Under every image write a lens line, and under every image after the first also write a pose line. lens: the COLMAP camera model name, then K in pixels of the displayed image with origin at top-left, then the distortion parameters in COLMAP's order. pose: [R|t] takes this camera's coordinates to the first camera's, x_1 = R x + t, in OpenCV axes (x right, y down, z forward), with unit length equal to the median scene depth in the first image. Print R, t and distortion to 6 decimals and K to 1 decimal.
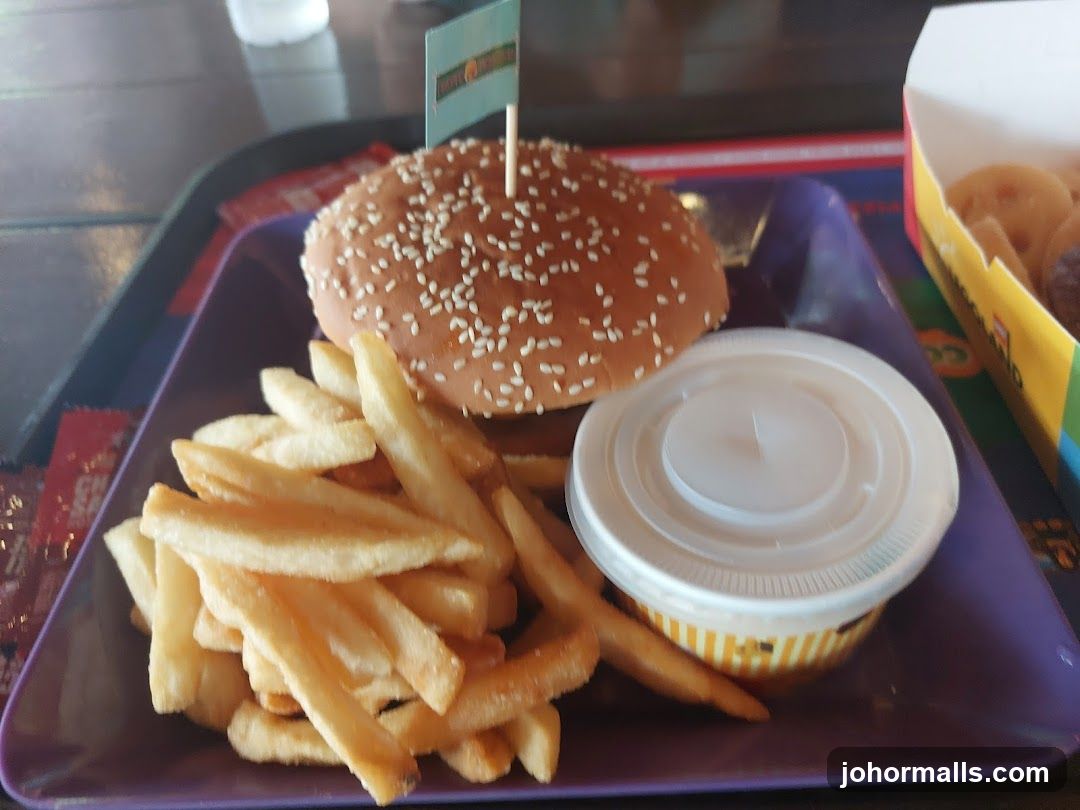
lens RADIAL K [[781.1, 0, 541.5], [0, 781.1, 406.3], [0, 0, 1]] dist [0.015317, -0.035289]
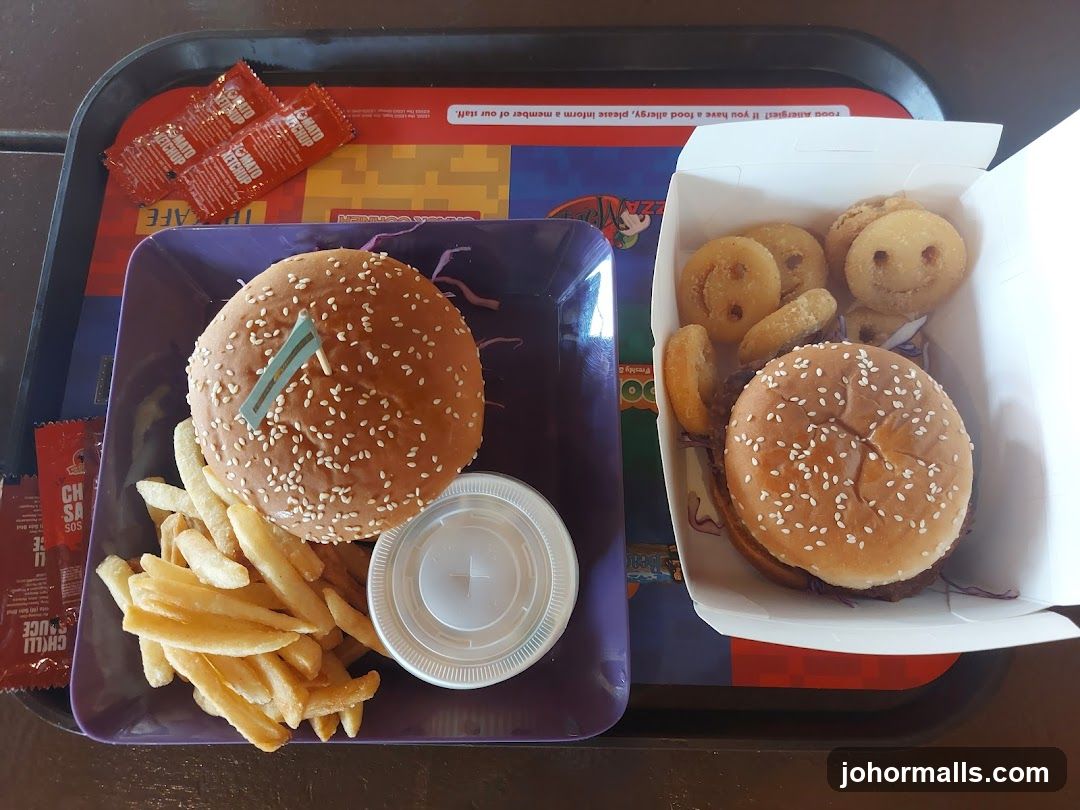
lens RADIAL K [[781.1, 0, 531.7], [0, 781.1, 396.3], [0, 0, 1]] dist [0.015317, -0.035289]
pose [[0.999282, 0.008782, 0.036867, 0.315369], [-0.025707, 0.871844, 0.489108, -1.065597], [-0.027847, -0.489704, 0.871444, -0.298733]]
